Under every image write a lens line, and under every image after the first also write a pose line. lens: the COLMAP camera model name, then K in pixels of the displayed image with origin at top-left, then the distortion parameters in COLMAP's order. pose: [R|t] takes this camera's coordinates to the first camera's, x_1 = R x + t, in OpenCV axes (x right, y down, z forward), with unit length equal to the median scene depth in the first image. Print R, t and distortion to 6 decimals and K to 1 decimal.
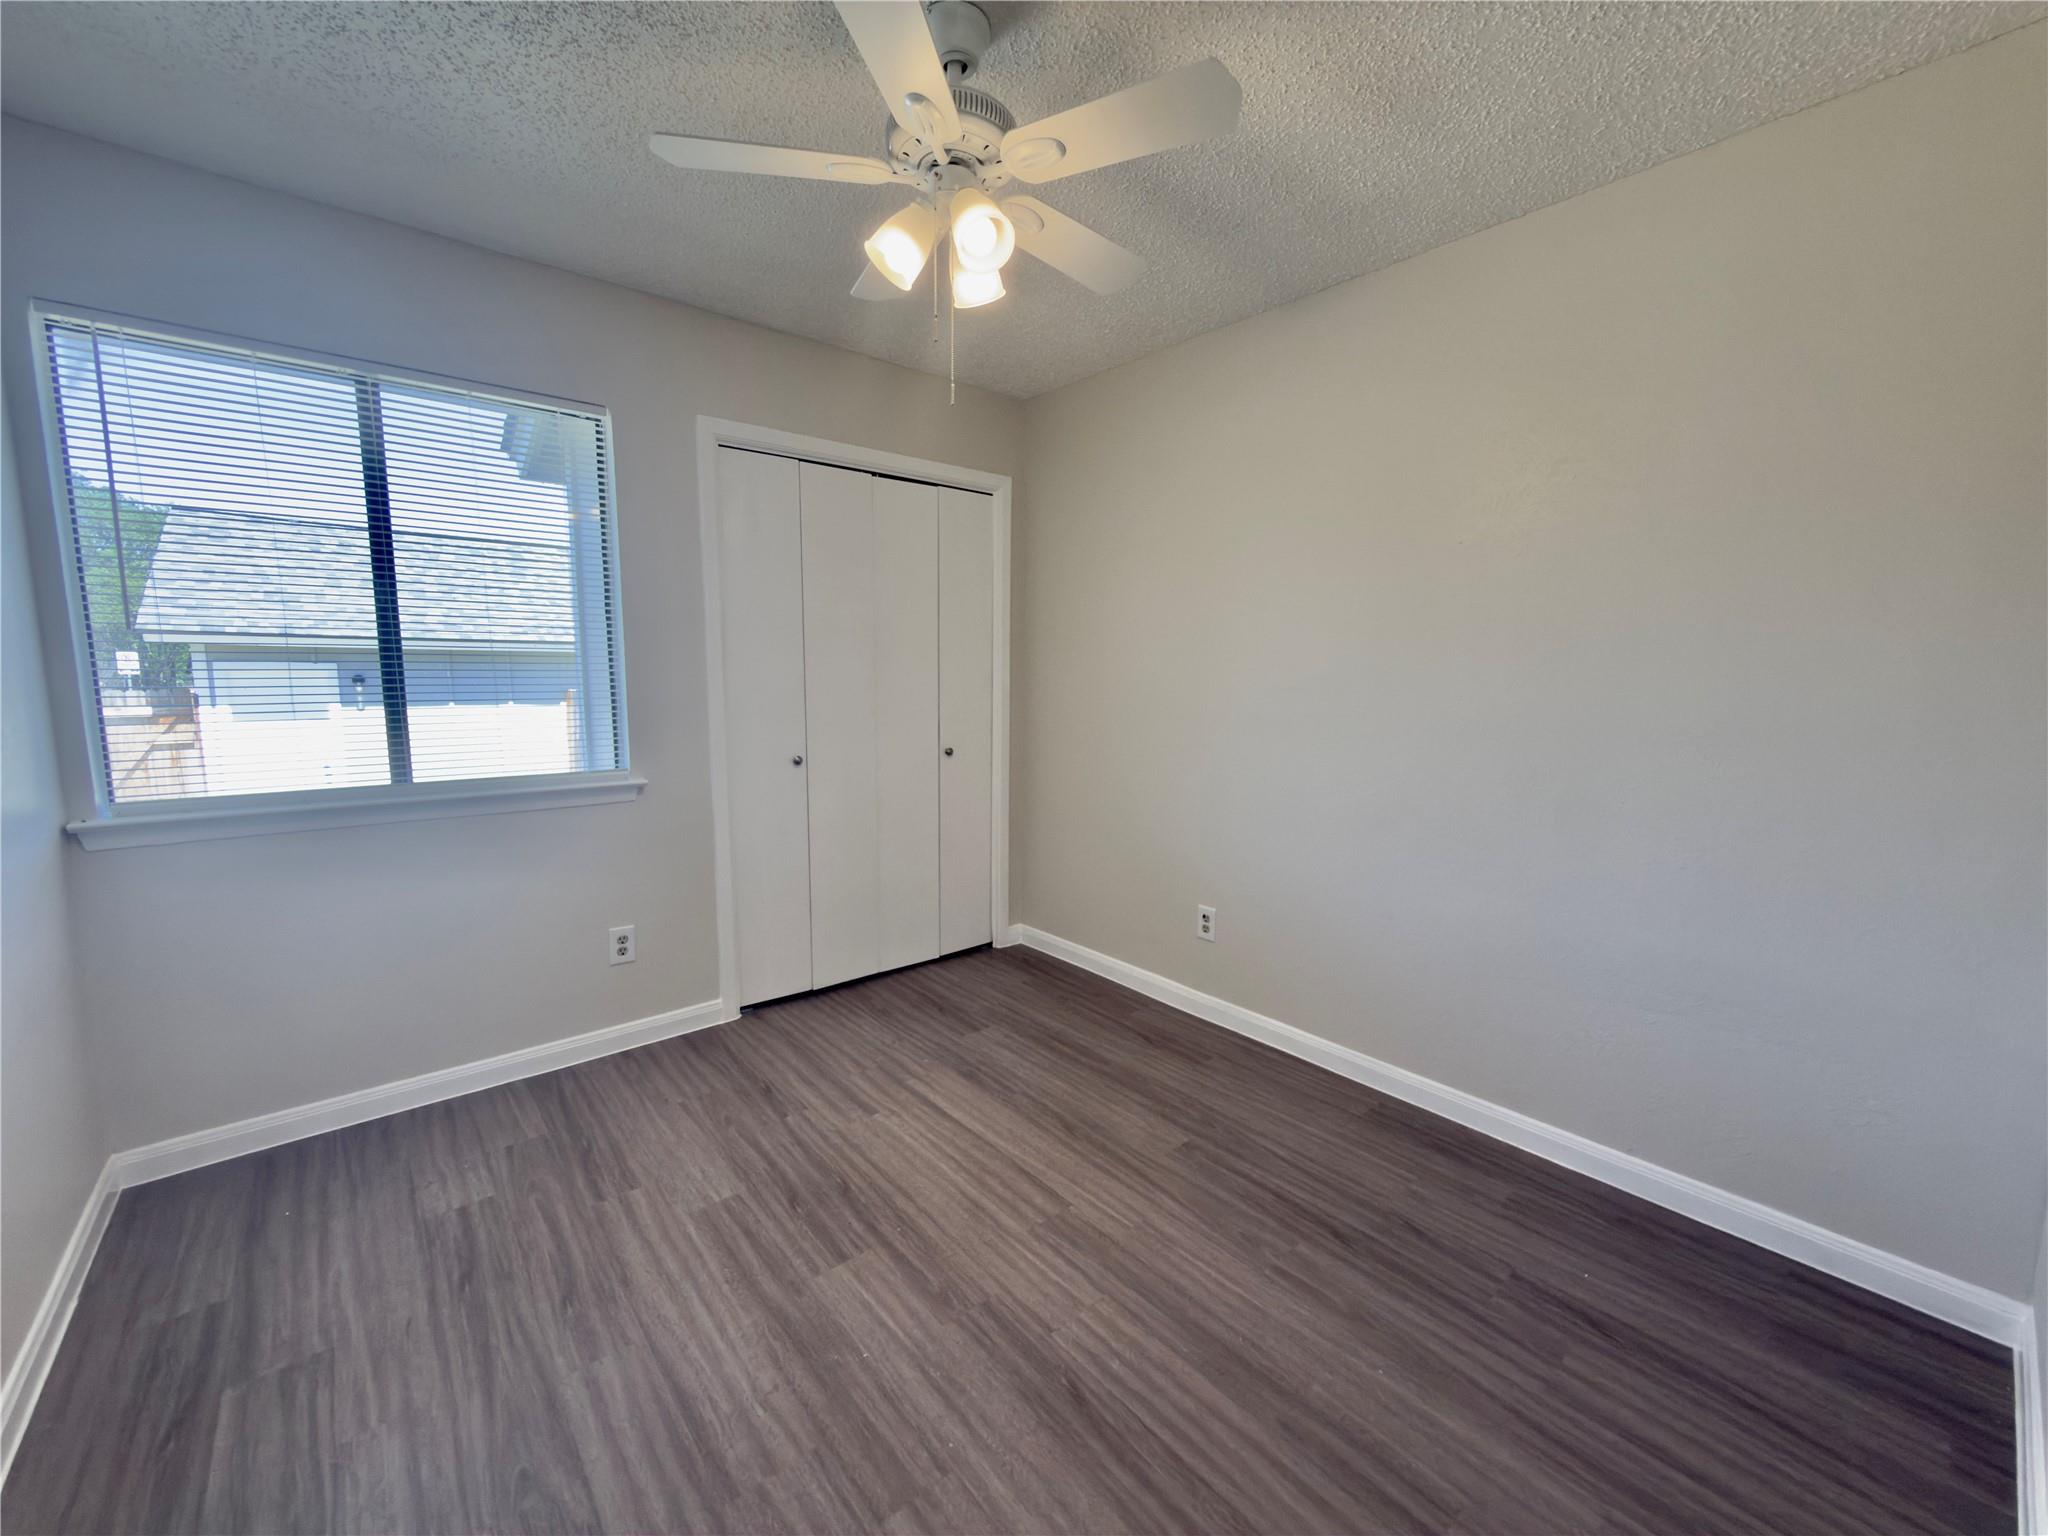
lens RADIAL K [[827.9, 0, 1030.8], [0, 827.9, 752.1], [0, 0, 1]] dist [0.001410, -0.000003]
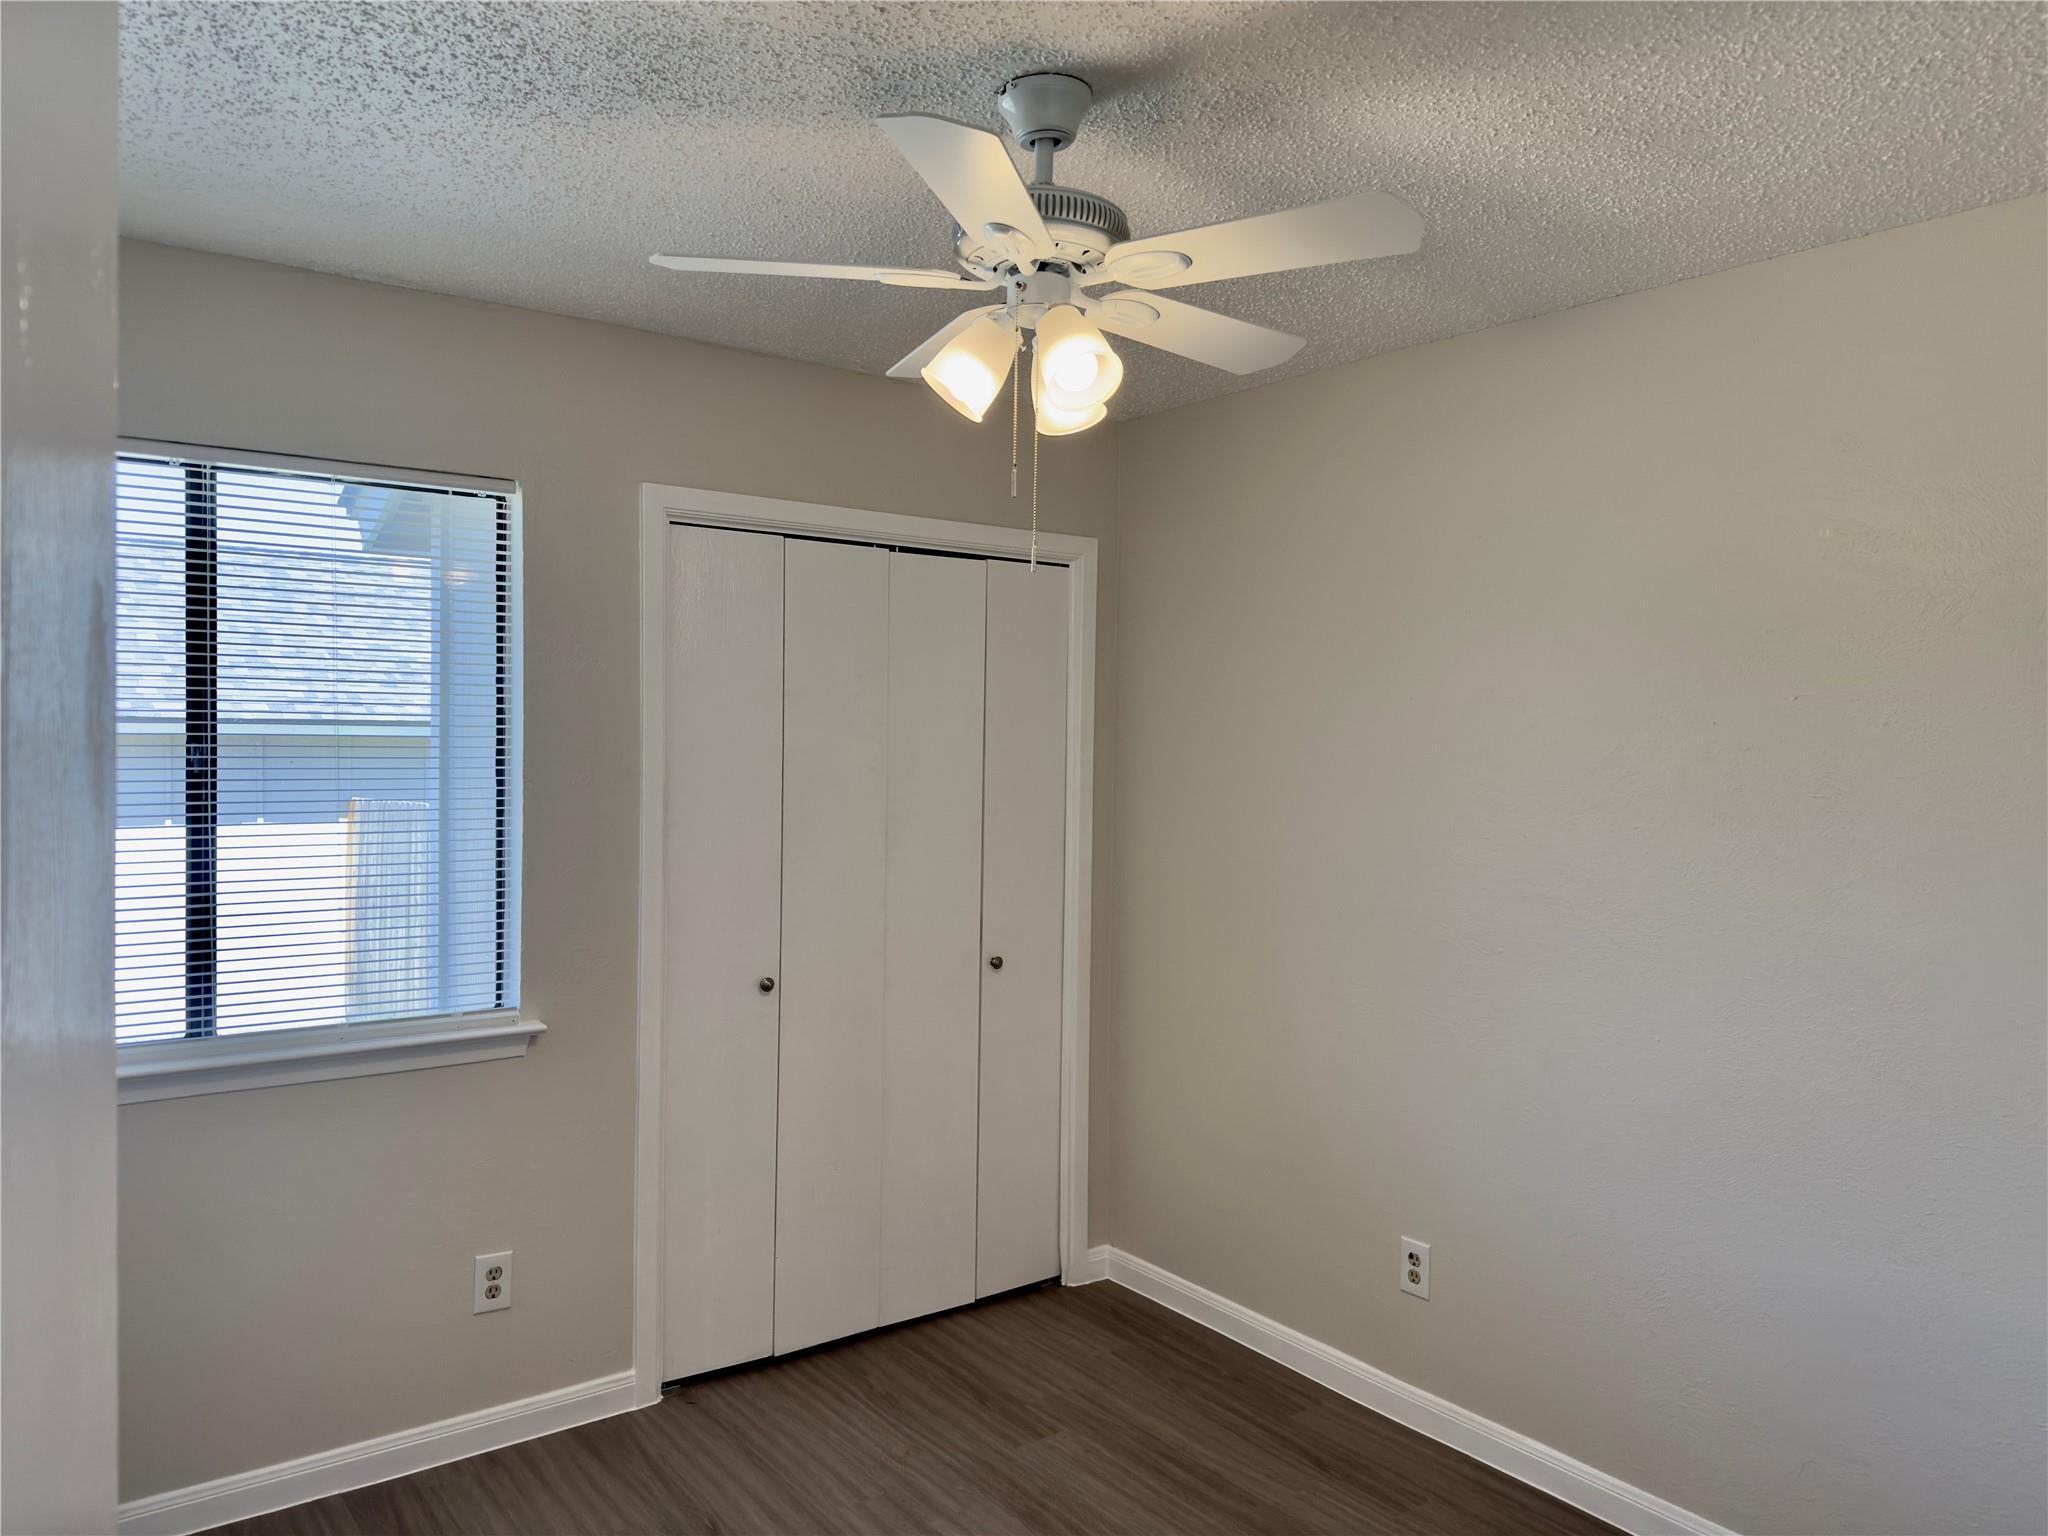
lens RADIAL K [[1451.4, 0, 1024.4], [0, 1451.4, 754.1], [0, 0, 1]] dist [0.053703, -0.073501]
pose [[0.997921, 0.007272, -0.064039, -0.009915], [-0.013133, 0.995710, -0.091596, -0.071075], [0.063098, 0.092247, 0.993735, -0.132965]]
